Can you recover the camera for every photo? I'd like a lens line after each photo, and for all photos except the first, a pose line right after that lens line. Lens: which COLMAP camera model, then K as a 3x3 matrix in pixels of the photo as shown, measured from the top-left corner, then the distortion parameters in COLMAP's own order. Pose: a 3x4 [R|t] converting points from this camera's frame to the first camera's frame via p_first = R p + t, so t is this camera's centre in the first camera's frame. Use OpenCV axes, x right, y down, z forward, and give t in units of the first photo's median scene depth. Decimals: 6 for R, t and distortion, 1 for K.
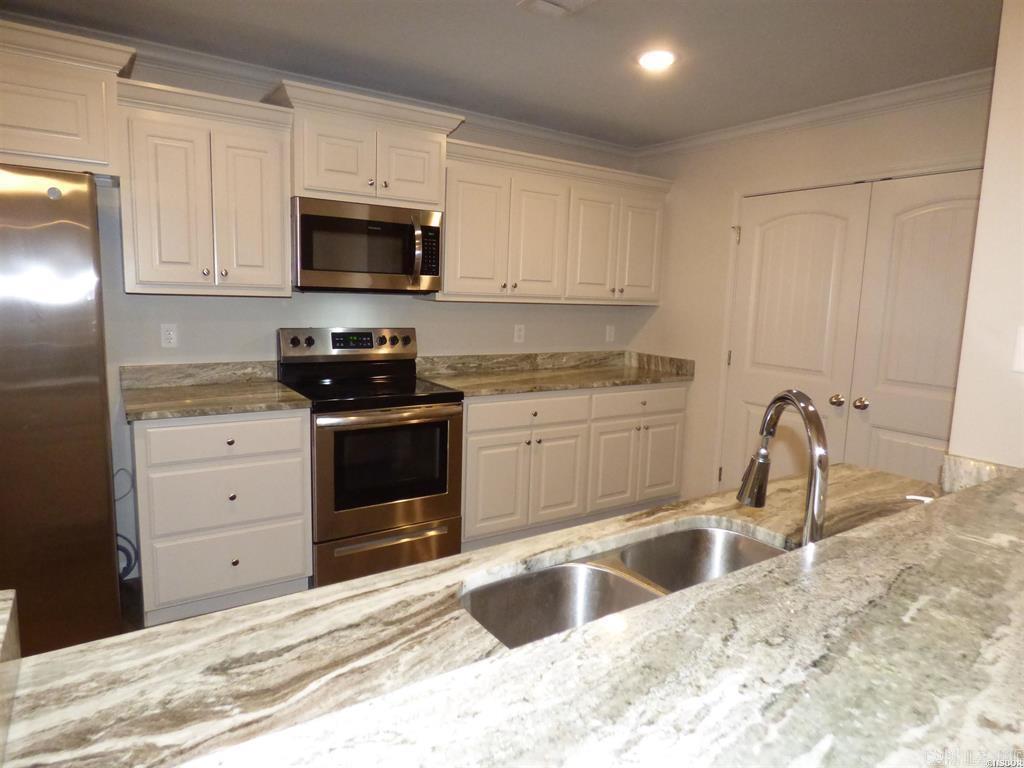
lens RADIAL K [[623.0, 0, 512.0], [0, 623.0, 384.0], [0, 0, 1]] dist [-0.015800, 0.002118]
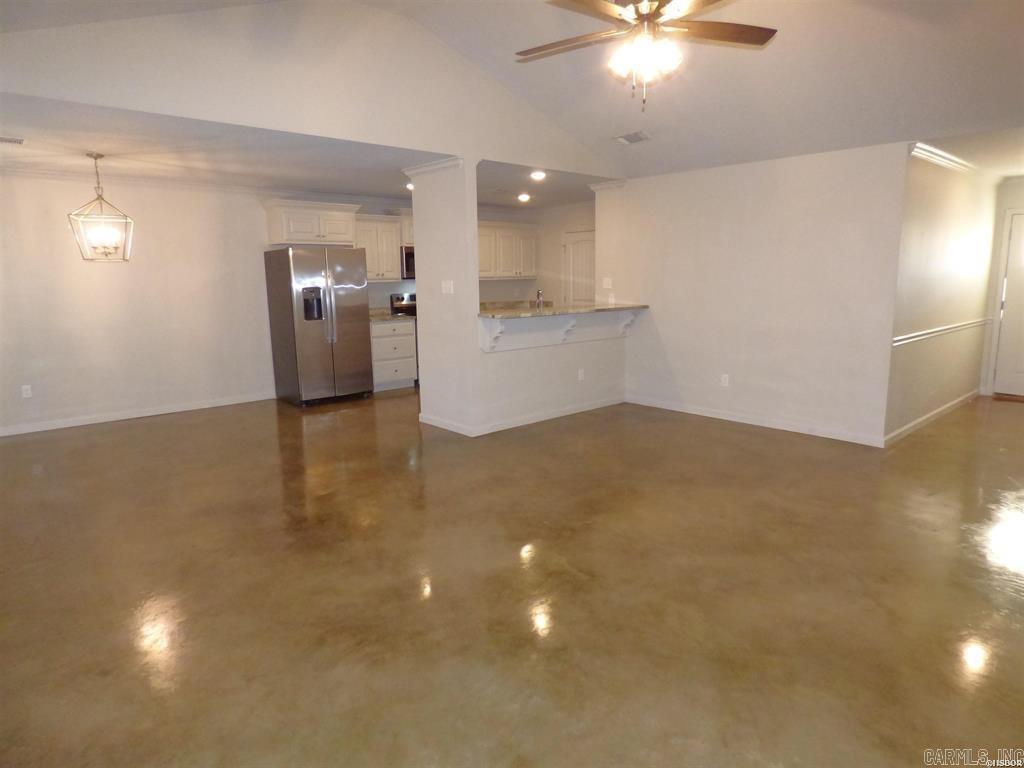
lens RADIAL K [[636.0, 0, 512.0], [0, 636.0, 384.0], [0, 0, 1]] dist [-0.017129, -0.000068]
pose [[0.988911, -0.069486, 0.131252, -0.231562], [0.065719, 0.997298, 0.032818, 0.219345], [-0.133178, -0.023828, 0.990806, -1.625951]]
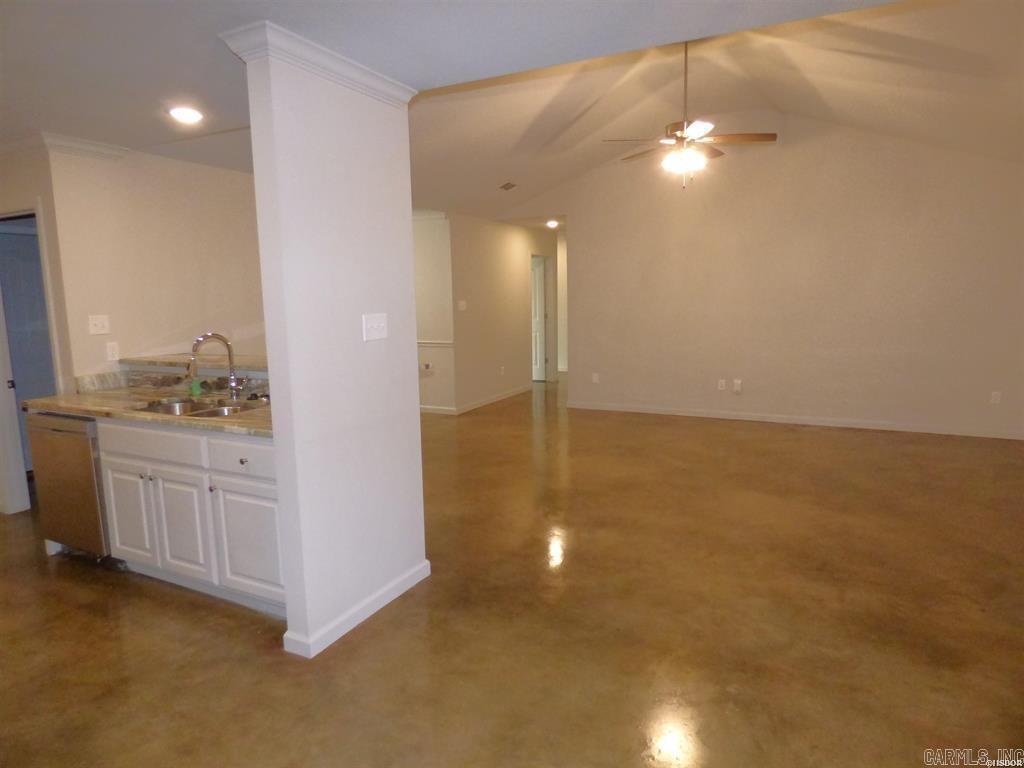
lens RADIAL K [[620.6, 0, 512.0], [0, 620.6, 384.0], [0, 0, 1]] dist [-0.015231, 0.002804]
pose [[-0.492715, -0.152366, 0.856748, -0.978924], [0.125014, 0.961944, 0.242970, -0.101983], [-0.861164, 0.226821, -0.454917, 0.334993]]
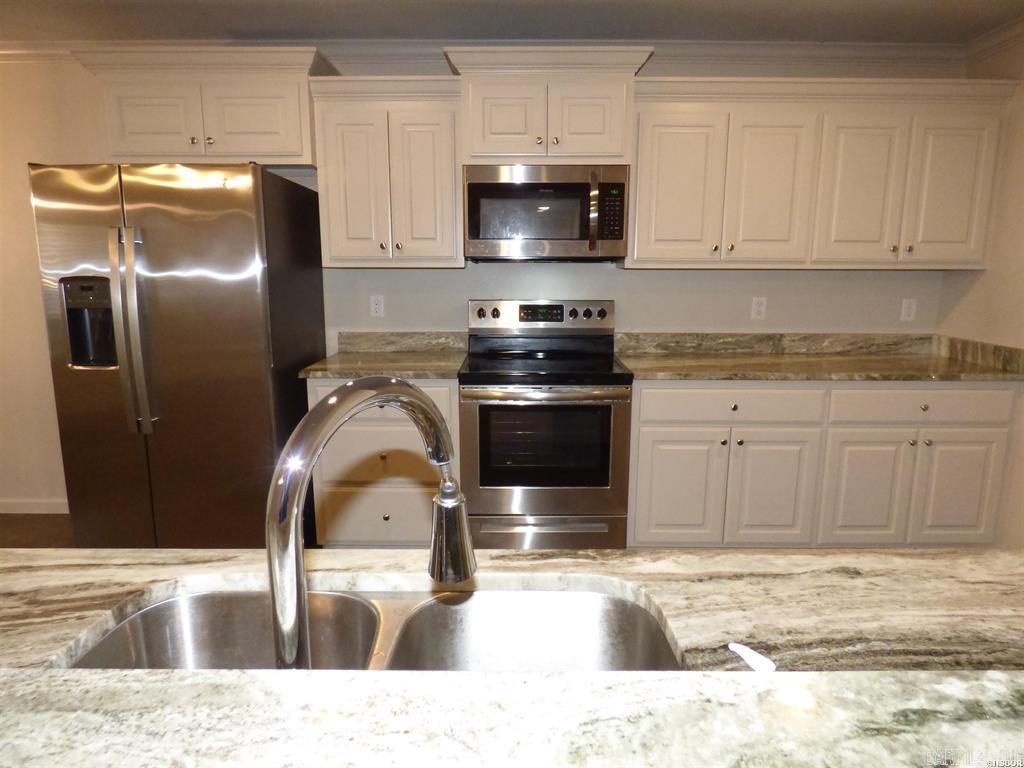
lens RADIAL K [[623.0, 0, 512.0], [0, 623.0, 384.0], [0, 0, 1]] dist [-0.015800, 0.002118]
pose [[0.828382, 0.071779, -0.555545, 0.239715], [-0.054782, 0.997383, 0.047180, -0.004185], [0.557478, -0.008649, 0.830147, 0.178660]]
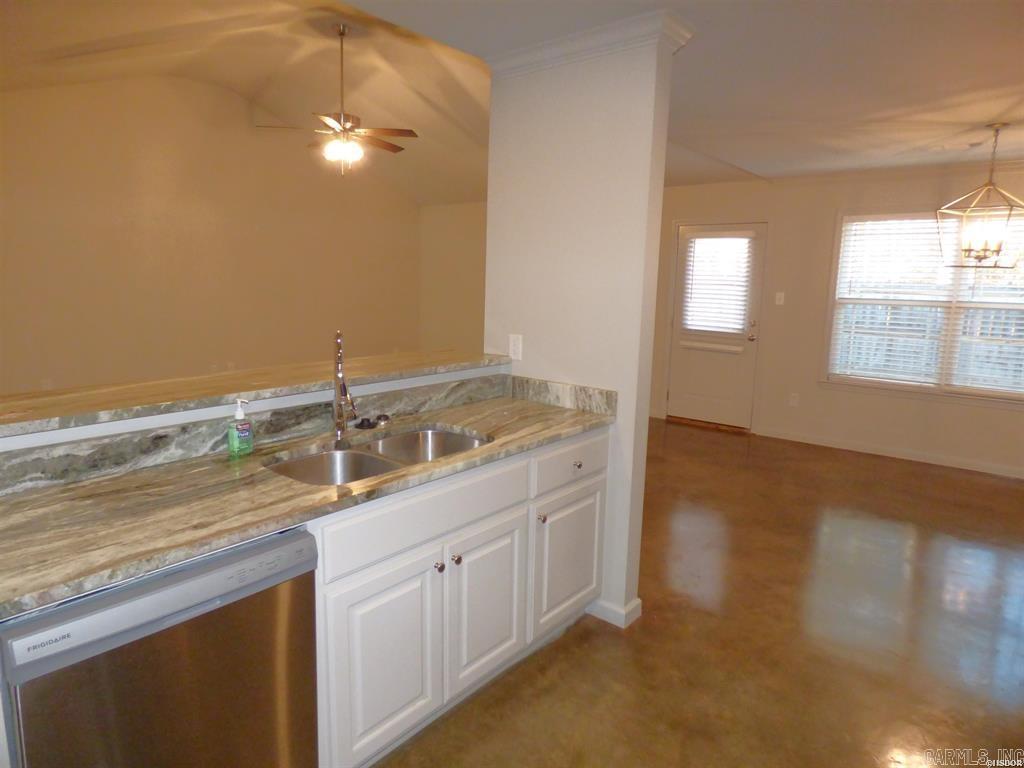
lens RADIAL K [[628.8, 0, 527.1], [0, 628.8, 368.3], [0, 0, 1]] dist [-0.000830, 0.000360]
pose [[-0.950885, -0.014843, -0.309188, 0.143228], [-0.102255, 0.957838, 0.268496, -0.145332], [0.292166, 0.286925, -0.912312, 0.897799]]
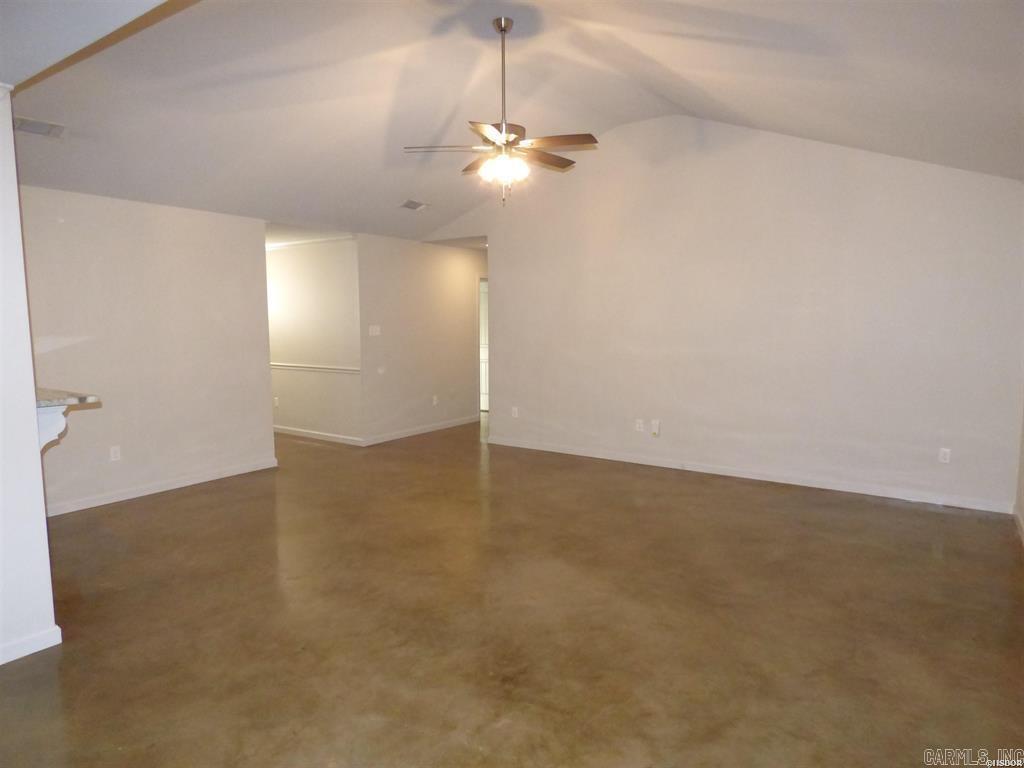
lens RADIAL K [[619.3, 0, 512.0], [0, 619.3, 384.0], [0, 0, 1]] dist [0.003253, 0.002639]
pose [[-0.384667, -0.129422, 0.913937, -1.069824], [0.117887, 0.975126, 0.187704, -0.014025], [-0.915497, 0.179944, -0.359842, -0.248357]]
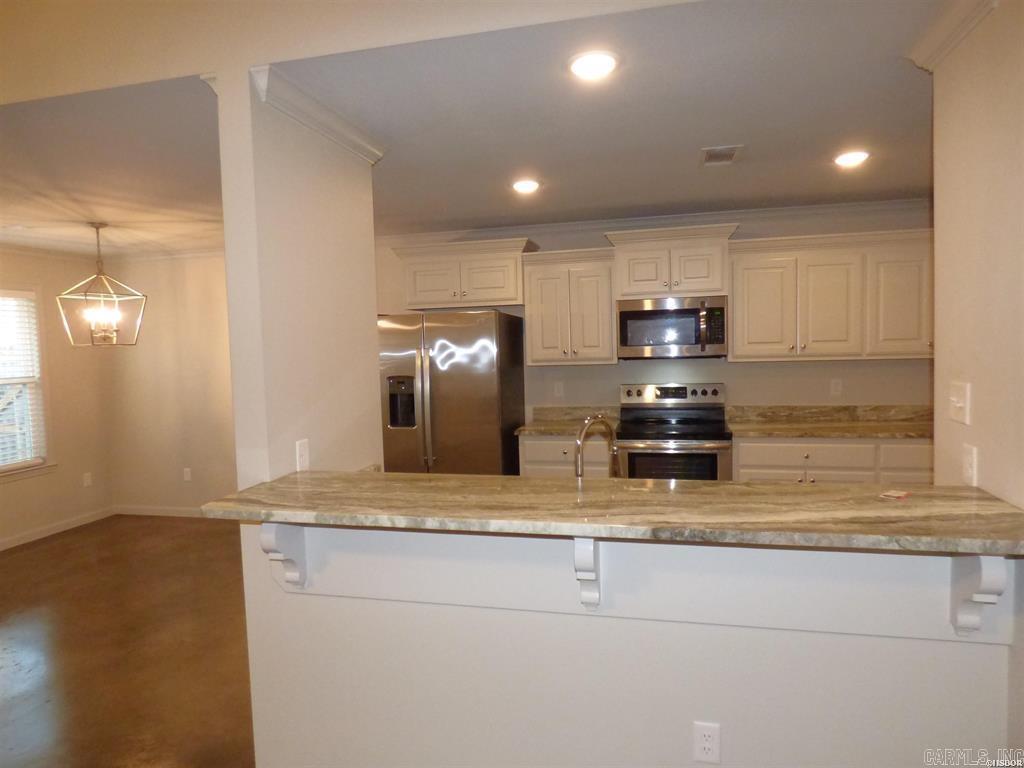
lens RADIAL K [[620.6, 0, 512.0], [0, 620.6, 384.0], [0, 0, 1]] dist [-0.015231, 0.002804]
pose [[0.671058, -0.007338, -0.741368, 0.519376], [-0.054921, 0.996712, -0.059578, 0.012040], [0.739368, 0.080697, 0.668449, -0.182339]]
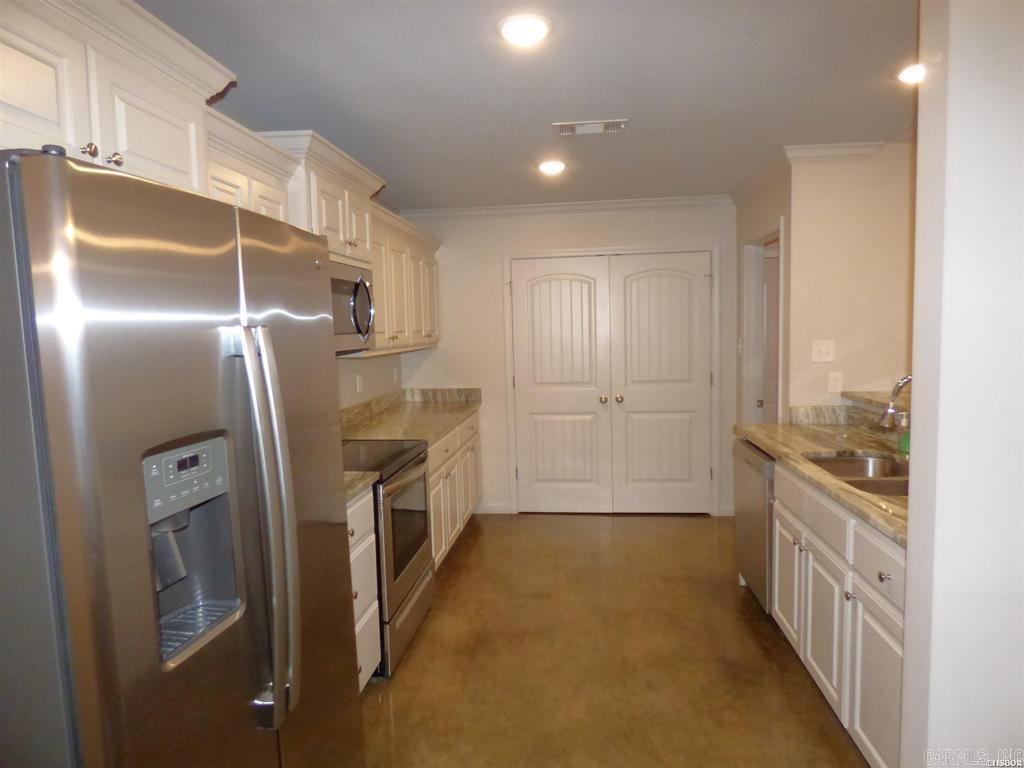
lens RADIAL K [[623.0, 0, 512.0], [0, 623.0, 384.0], [0, 0, 1]] dist [-0.015800, 0.002118]
pose [[0.646048, -0.119340, 0.753910, -0.709861], [0.157244, 0.987325, 0.021542, -0.074614], [-0.746925, 0.104630, 0.656625, 0.169301]]
